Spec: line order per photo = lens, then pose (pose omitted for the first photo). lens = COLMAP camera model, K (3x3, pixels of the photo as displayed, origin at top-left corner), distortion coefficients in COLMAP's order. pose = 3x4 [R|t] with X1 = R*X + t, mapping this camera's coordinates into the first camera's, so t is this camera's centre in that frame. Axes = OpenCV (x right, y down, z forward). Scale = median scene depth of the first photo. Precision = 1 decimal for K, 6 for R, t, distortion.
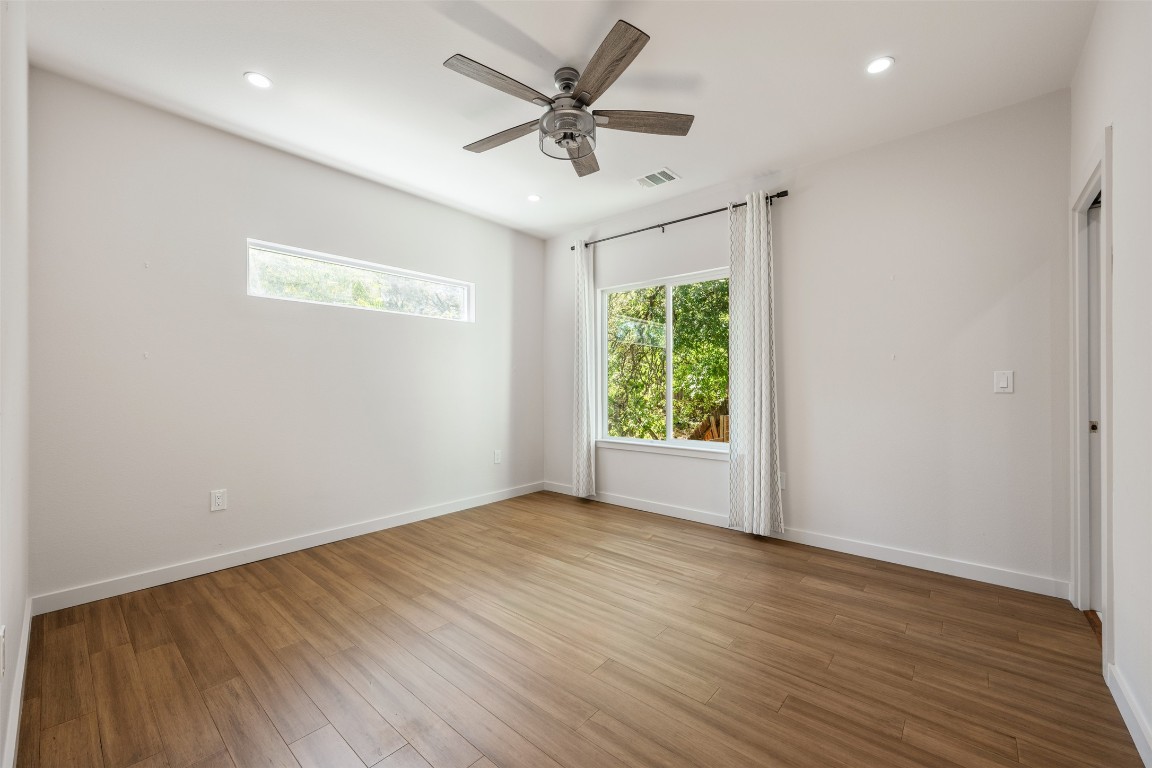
lens RADIAL K [[460.9, 0, 575.7], [0, 460.9, 385.2], [0, 0, 1]] dist [0.000850, -0.000331]
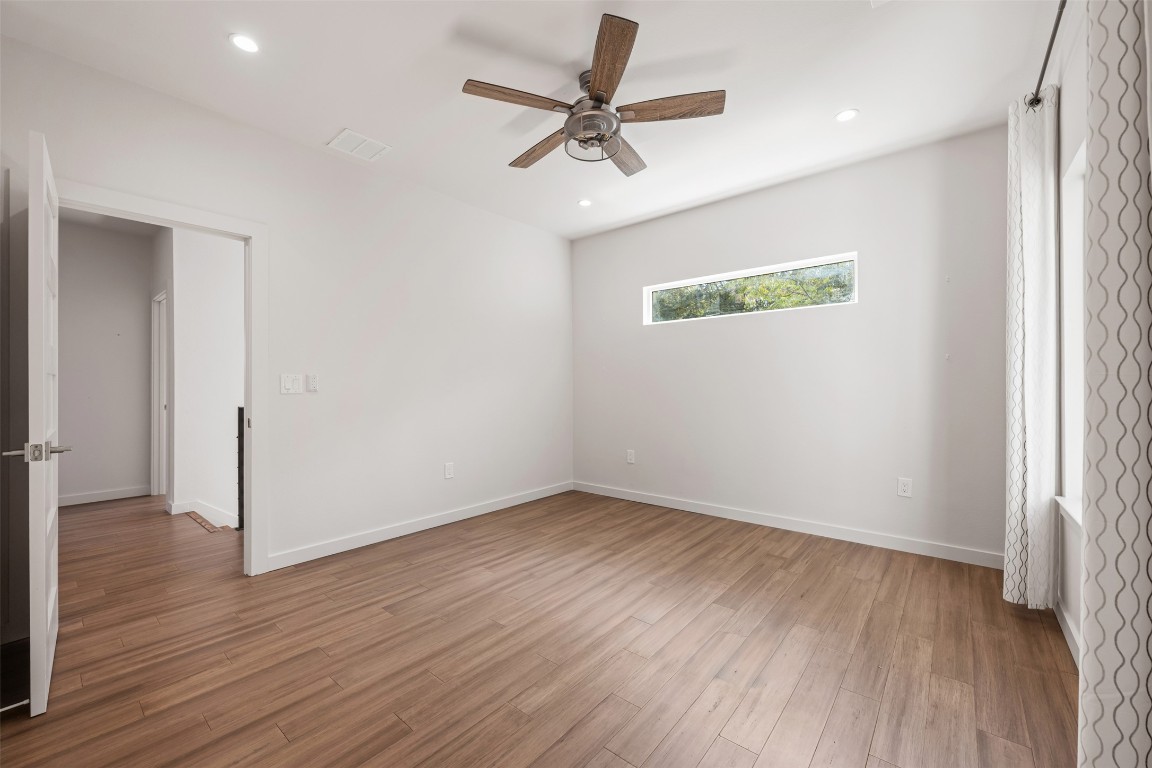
lens RADIAL K [[460.9, 0, 573.8], [0, 460.9, 385.8], [0, 0, 1]] dist [0.000850, -0.000331]
pose [[0.005168, 0.003060, -0.999982, 0.763195], [0.004386, 0.999986, 0.003083, -0.002144], [0.999977, -0.004401, 0.005154, 0.735752]]
